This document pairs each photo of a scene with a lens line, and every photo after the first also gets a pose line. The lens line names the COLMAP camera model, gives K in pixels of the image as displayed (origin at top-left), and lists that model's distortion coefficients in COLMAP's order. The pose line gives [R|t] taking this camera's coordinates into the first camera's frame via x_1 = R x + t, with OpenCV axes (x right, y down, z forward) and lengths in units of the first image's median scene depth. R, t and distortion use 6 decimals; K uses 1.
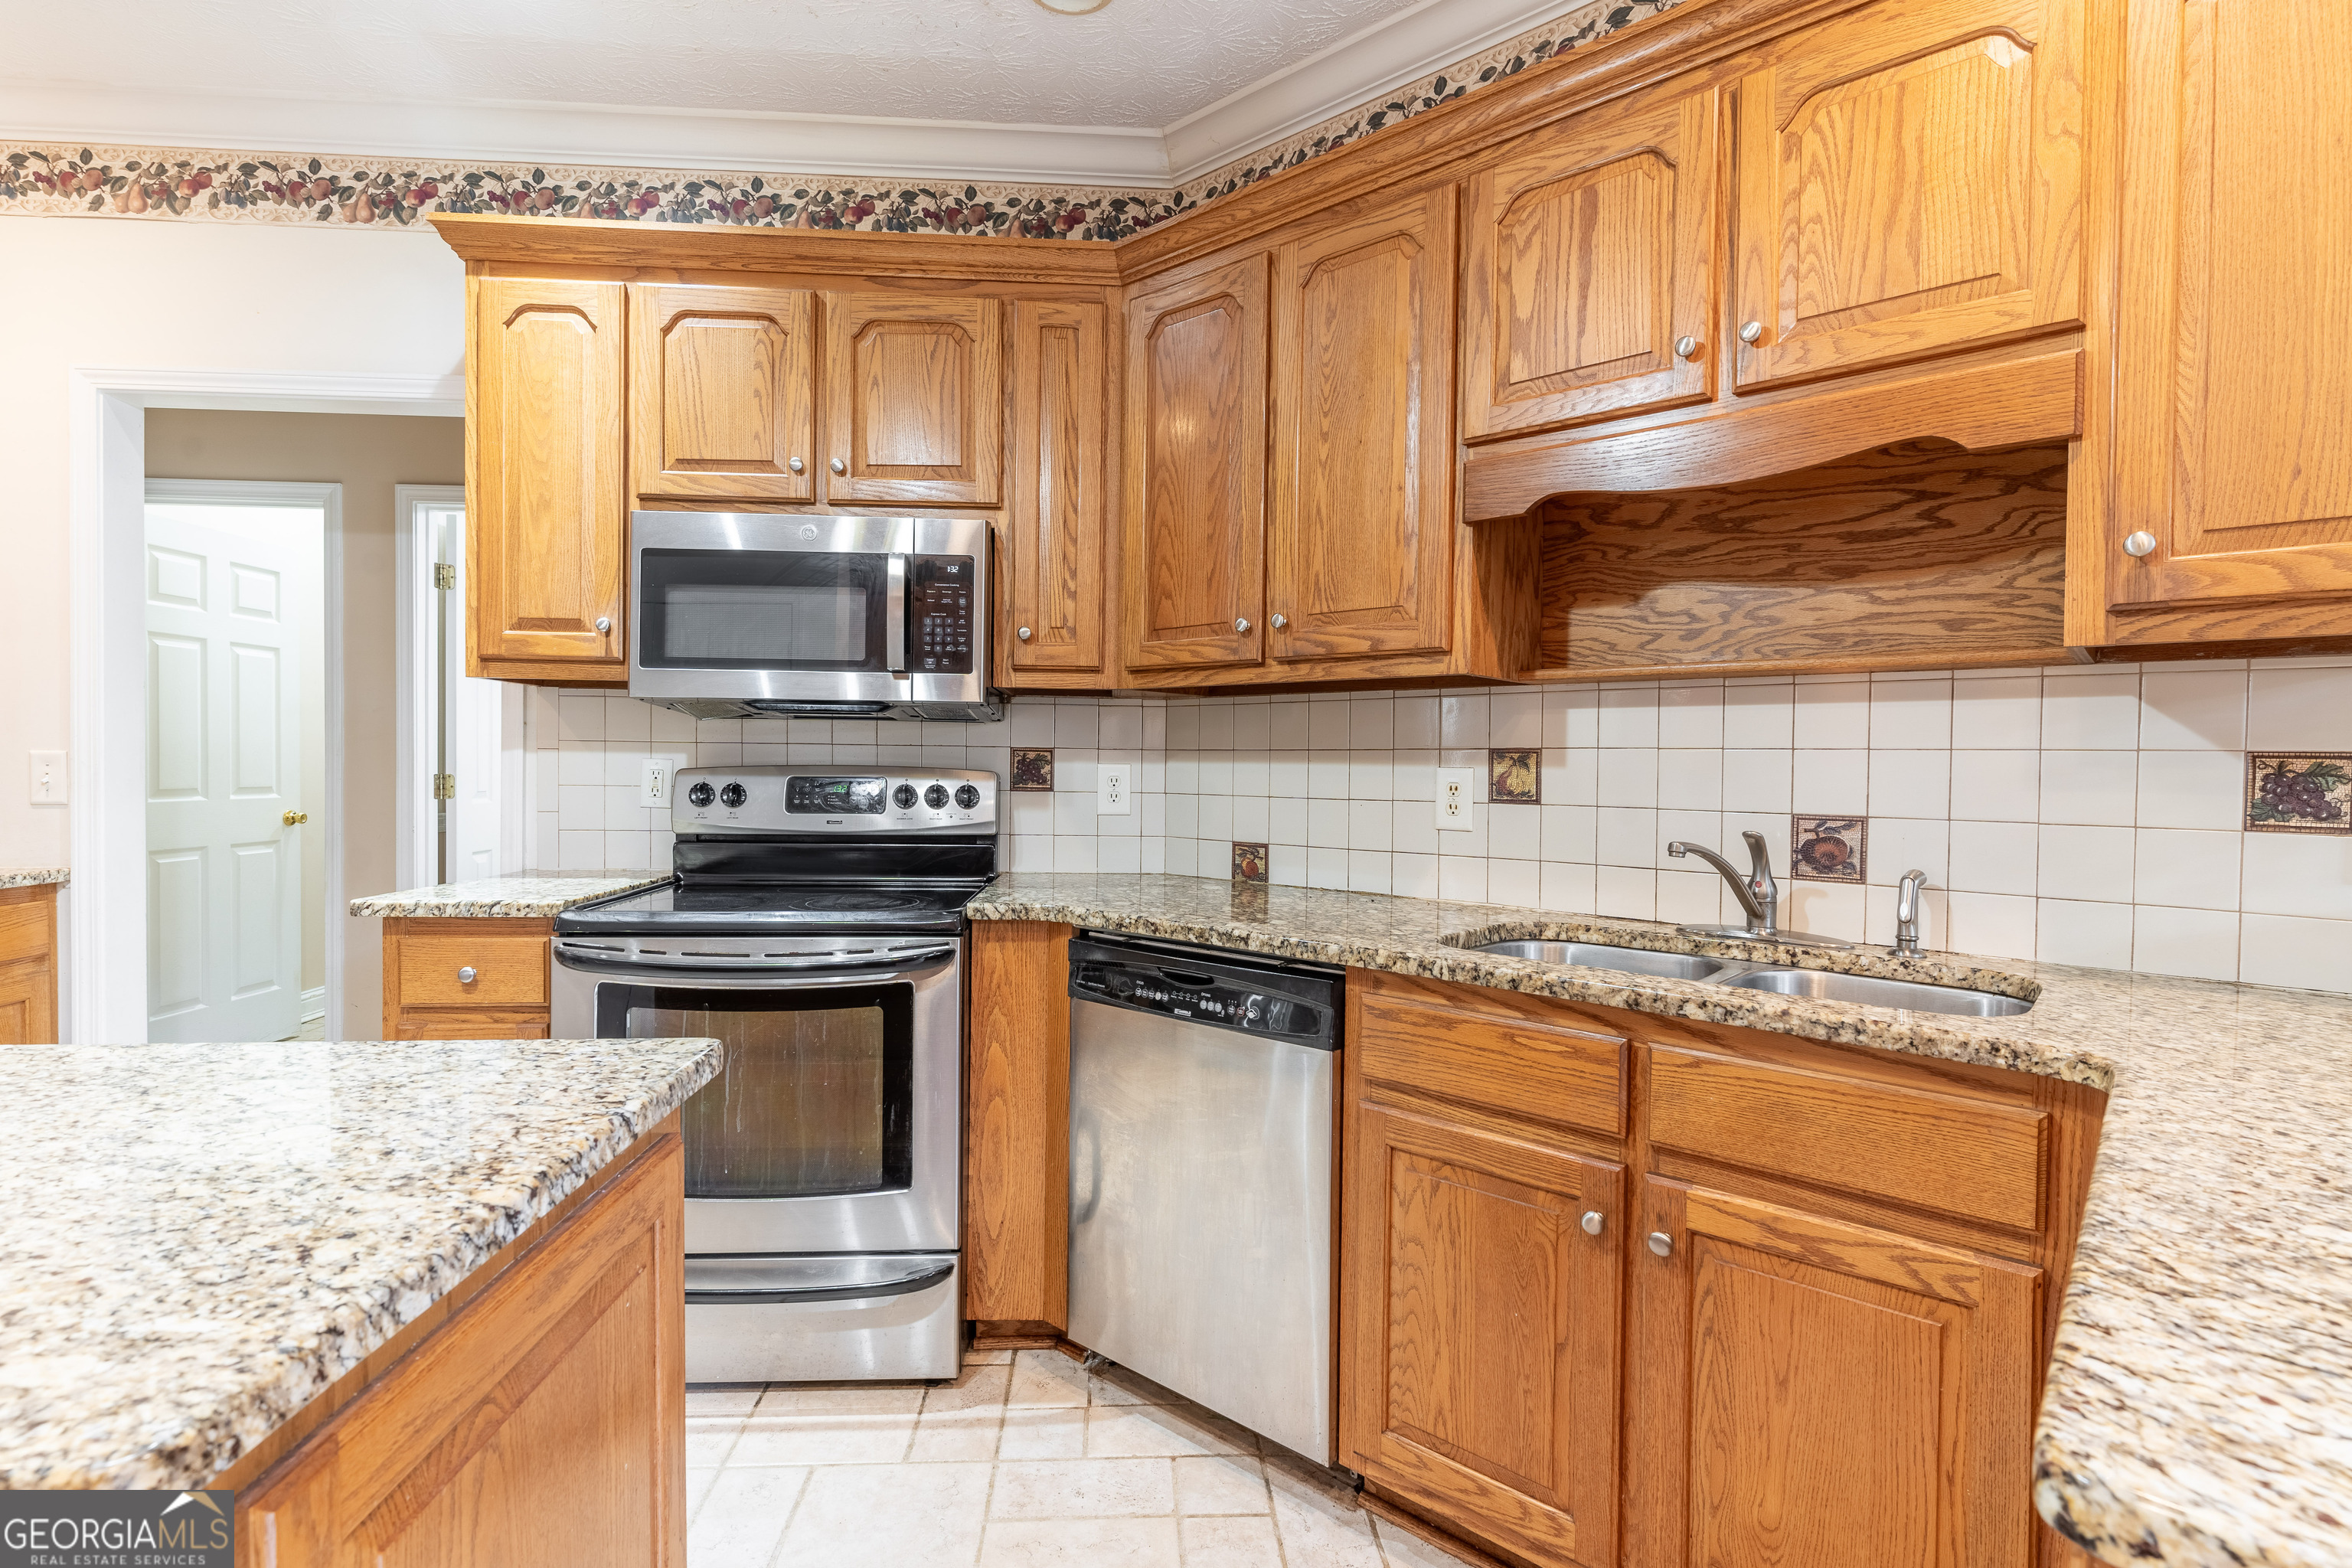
lens RADIAL K [[1134.7, 0, 1175.9], [0, 1134.7, 771.0], [0, 0, 1]] dist [0.004724, -0.001741]
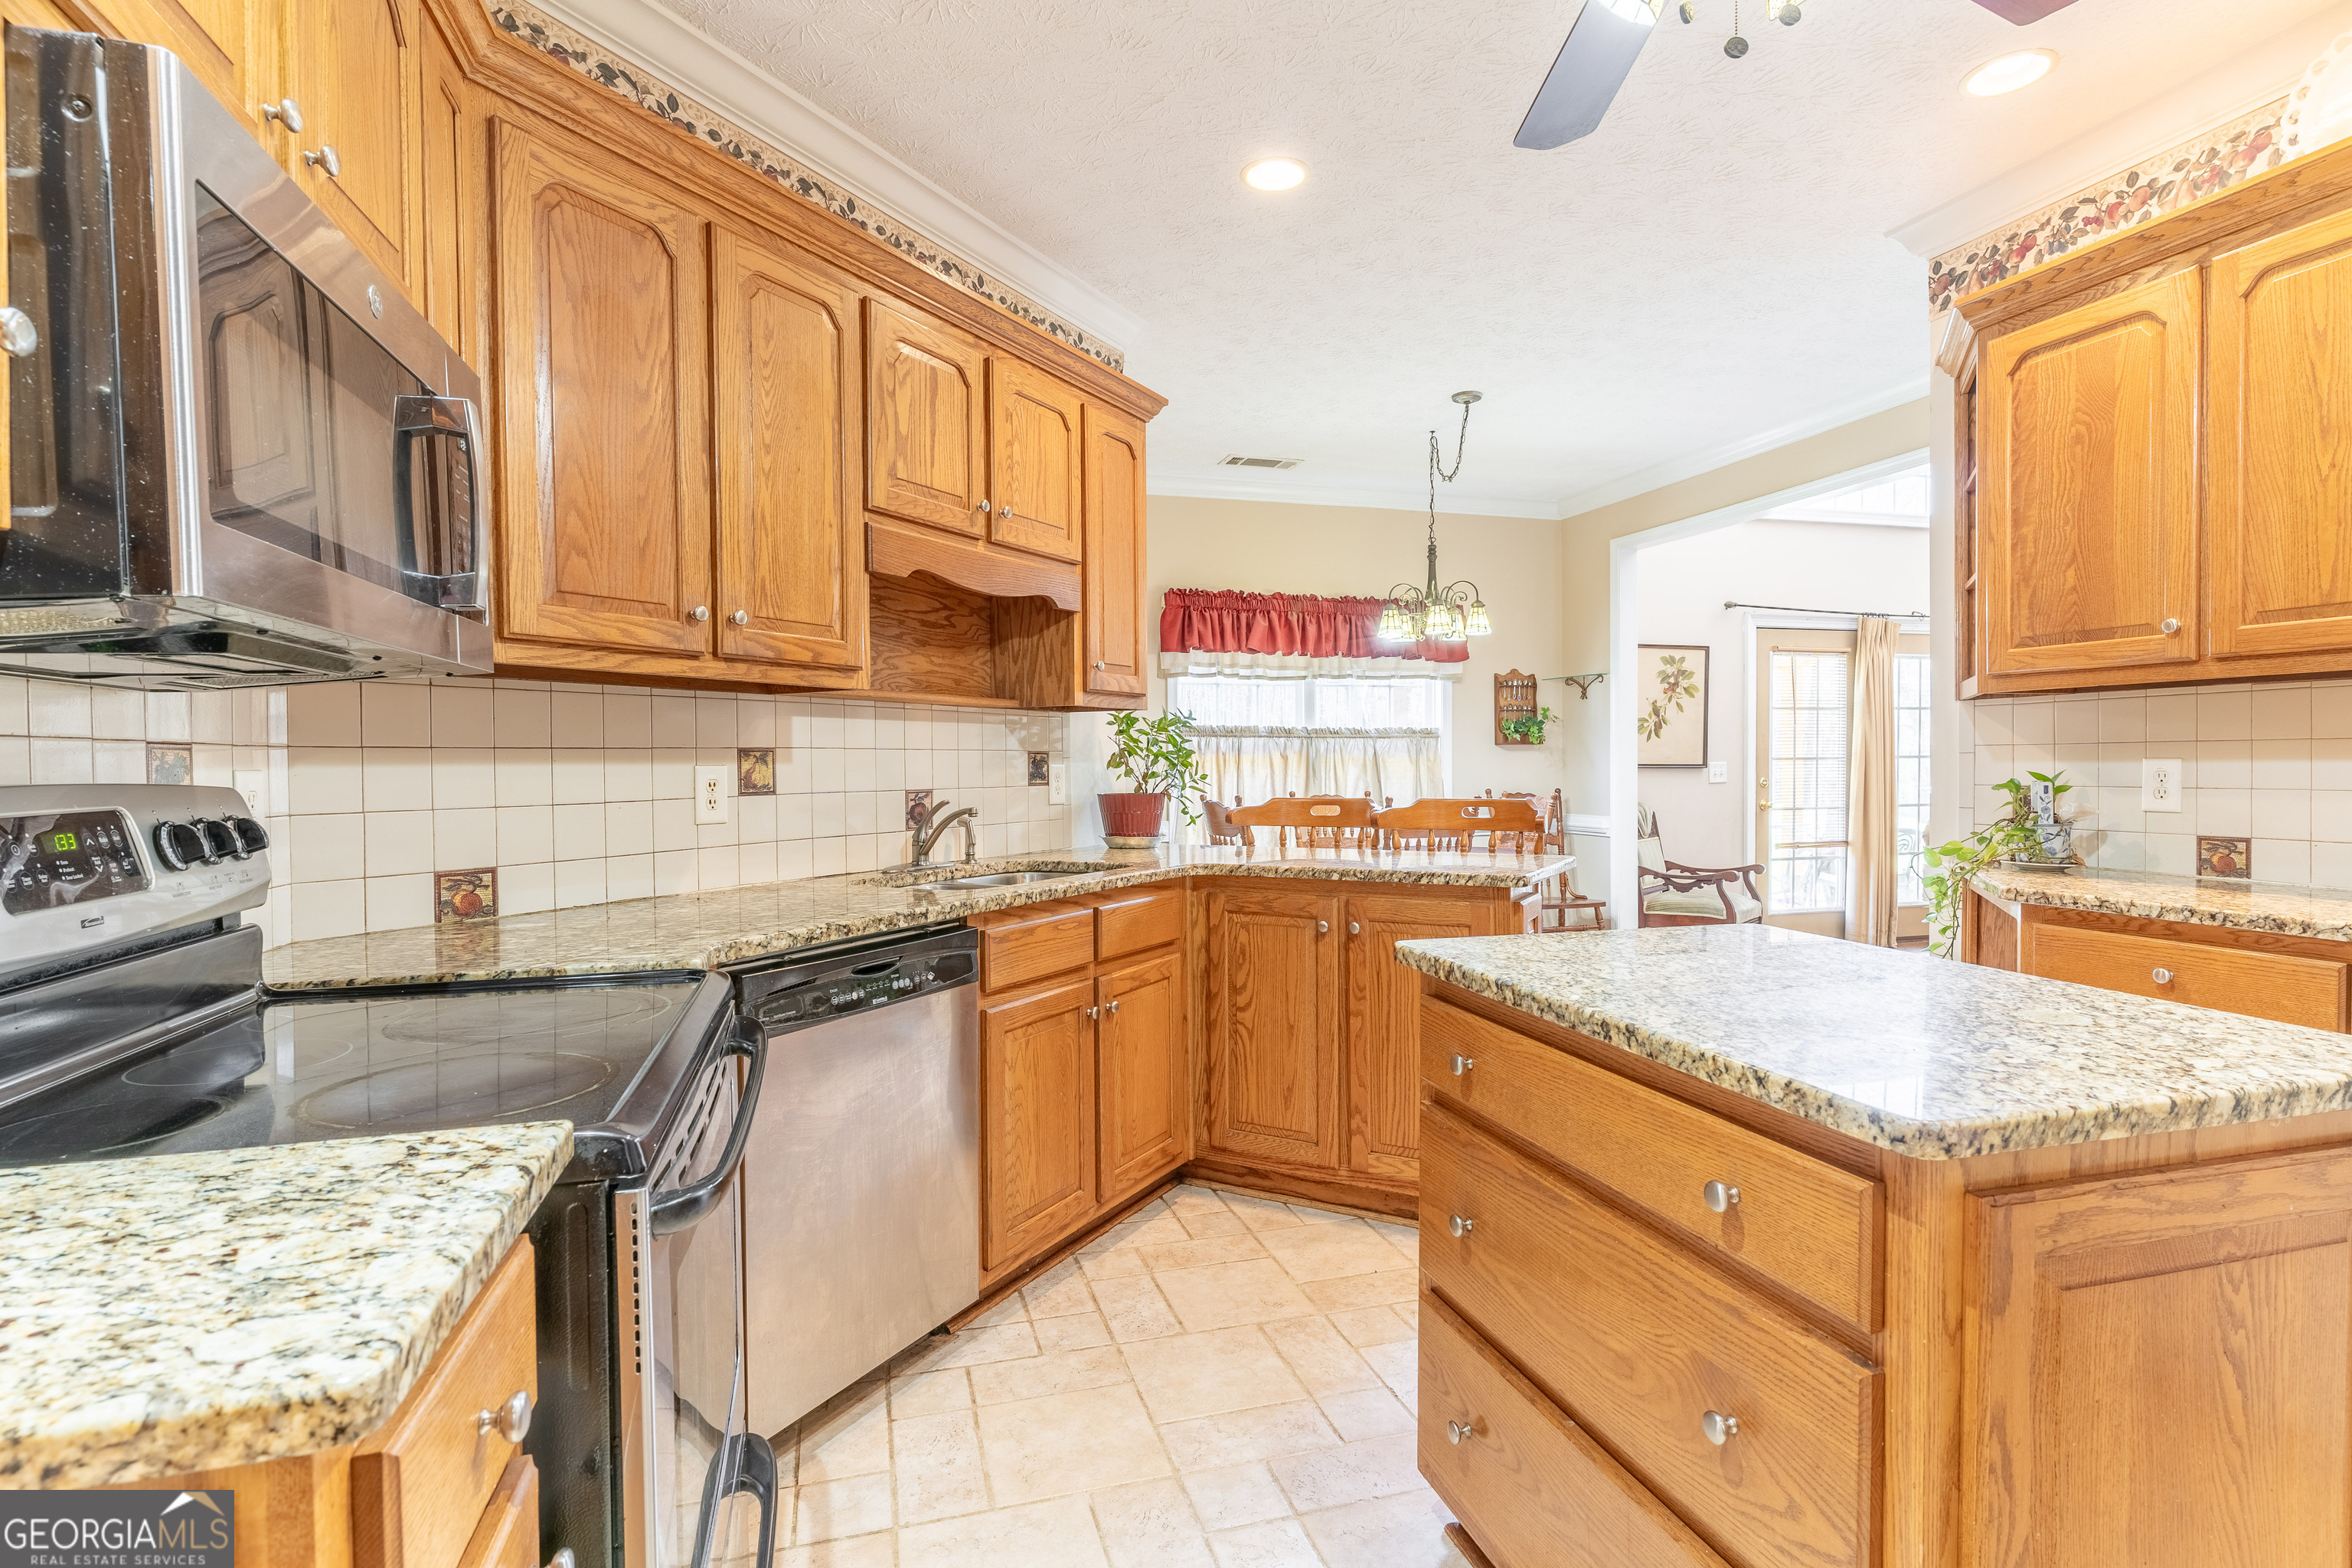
lens RADIAL K [[1134.7, 0, 1169.6], [0, 1134.7, 777.3], [0, 0, 1]] dist [0.004724, -0.001741]
pose [[-0.211675, -0.024878, 0.977023, -0.862104], [0.012486, 0.999526, 0.028156, -0.015908], [-0.977260, 0.018159, -0.211264, 0.768769]]
